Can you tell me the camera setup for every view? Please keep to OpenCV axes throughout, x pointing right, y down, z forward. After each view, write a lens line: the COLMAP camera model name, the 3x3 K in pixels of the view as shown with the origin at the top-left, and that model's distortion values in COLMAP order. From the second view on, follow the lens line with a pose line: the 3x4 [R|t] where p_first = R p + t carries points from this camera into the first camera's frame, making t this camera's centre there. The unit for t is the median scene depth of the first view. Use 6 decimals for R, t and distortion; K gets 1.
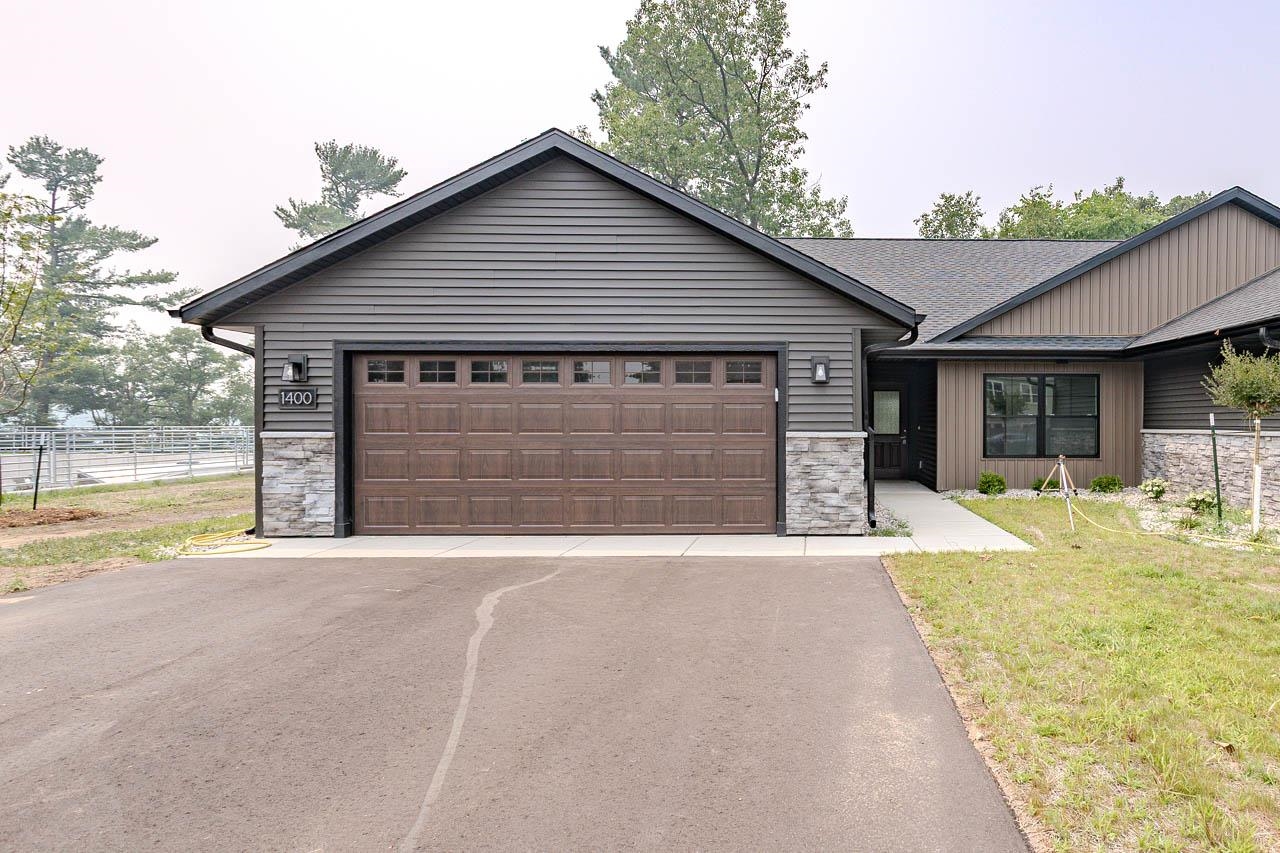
lens RADIAL K [[917.3, 0, 649.5], [0, 917.3, 424.1], [0, 0, 1]] dist [0.000051, 0.000238]
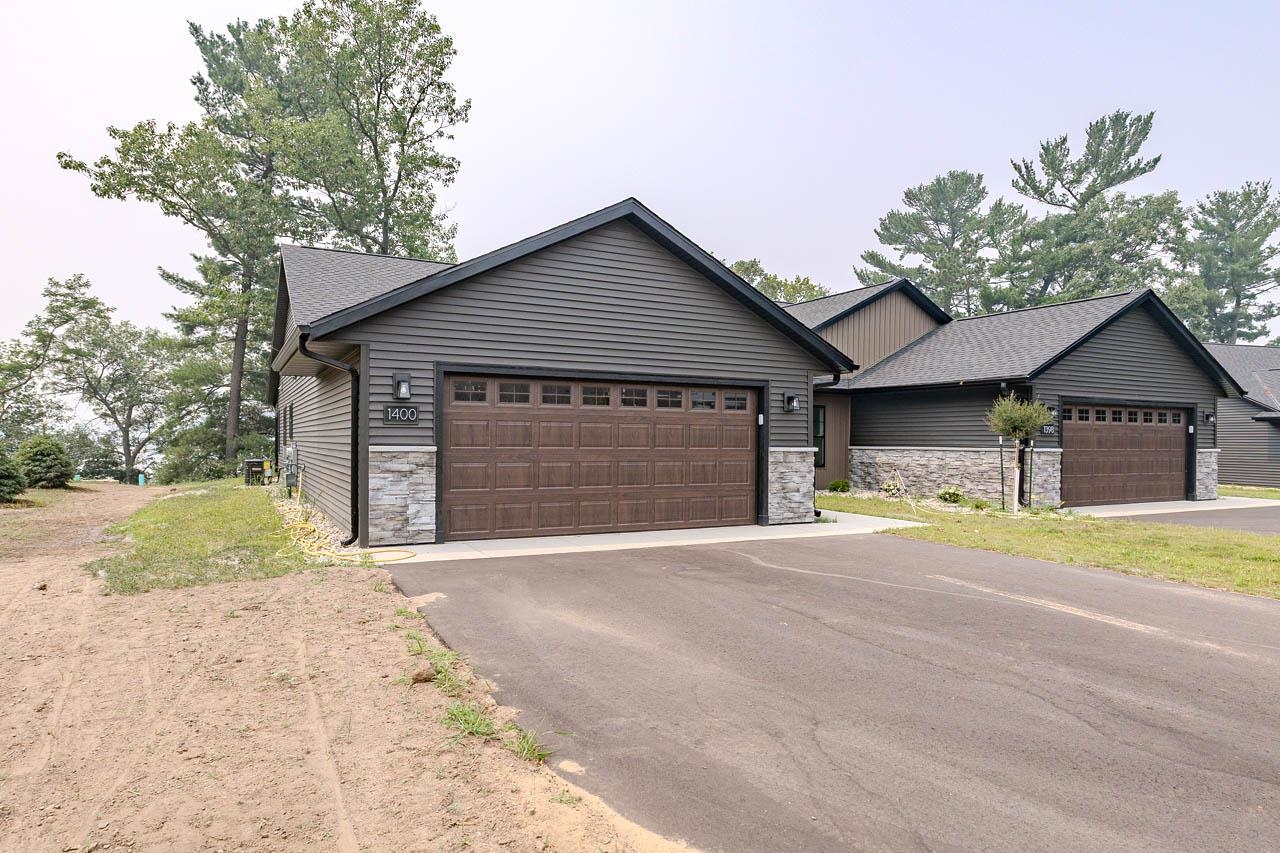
lens RADIAL K [[917.3, 0, 636.8], [0, 917.3, 434.5], [0, 0, 1]] dist [0.000051, 0.000238]
pose [[0.863275, 0.009826, 0.504638, -0.674649], [-0.007178, 0.999948, -0.007192, 0.000860], [-0.504683, 0.002586, 0.863301, -0.052650]]
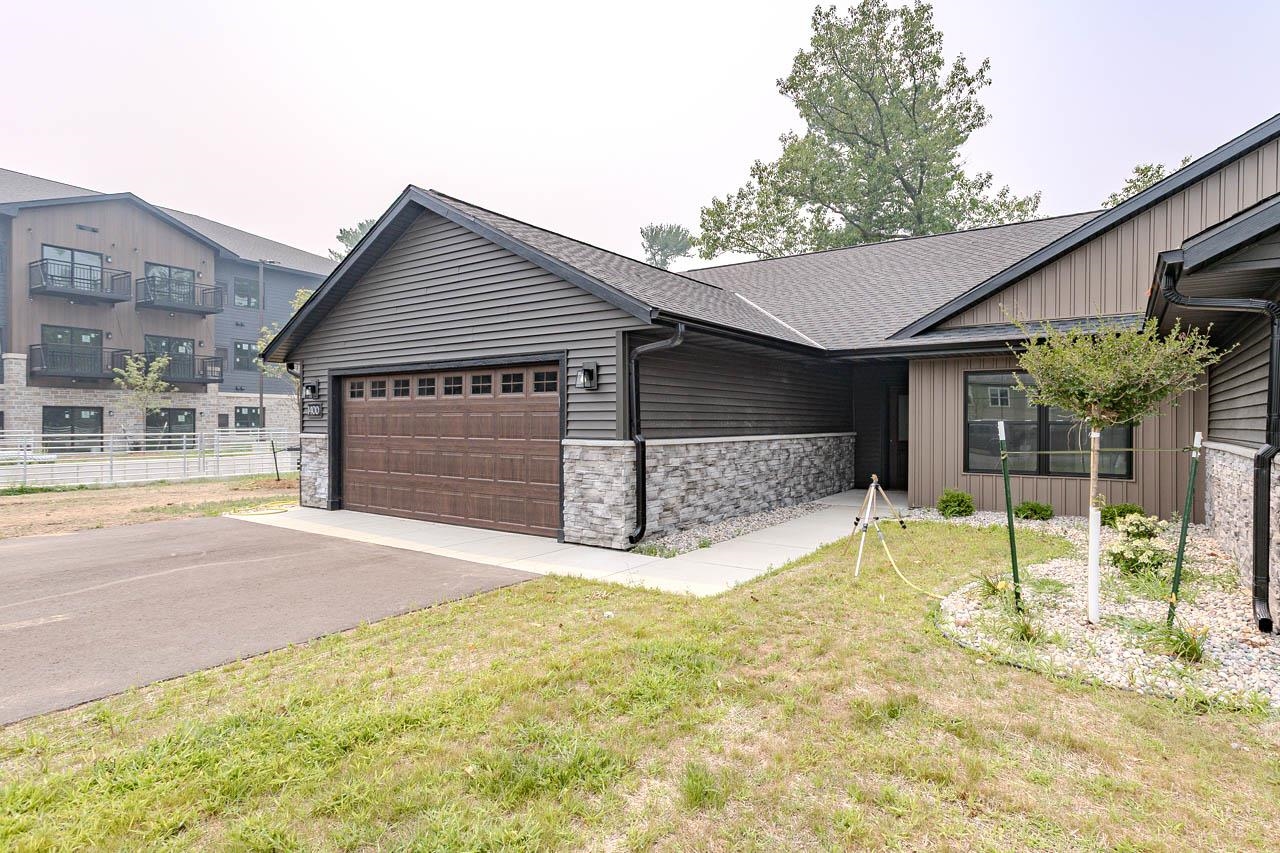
lens RADIAL K [[660.3, 0, 636.7], [0, 660.3, 425.5], [0, 0, 1]] dist [-0.002527, -0.000245]
pose [[0.820014, 0.003825, -0.572331, 0.615100], [-0.002246, 0.999991, 0.003466, -0.009170], [0.572339, -0.001556, 0.820016, 0.442492]]
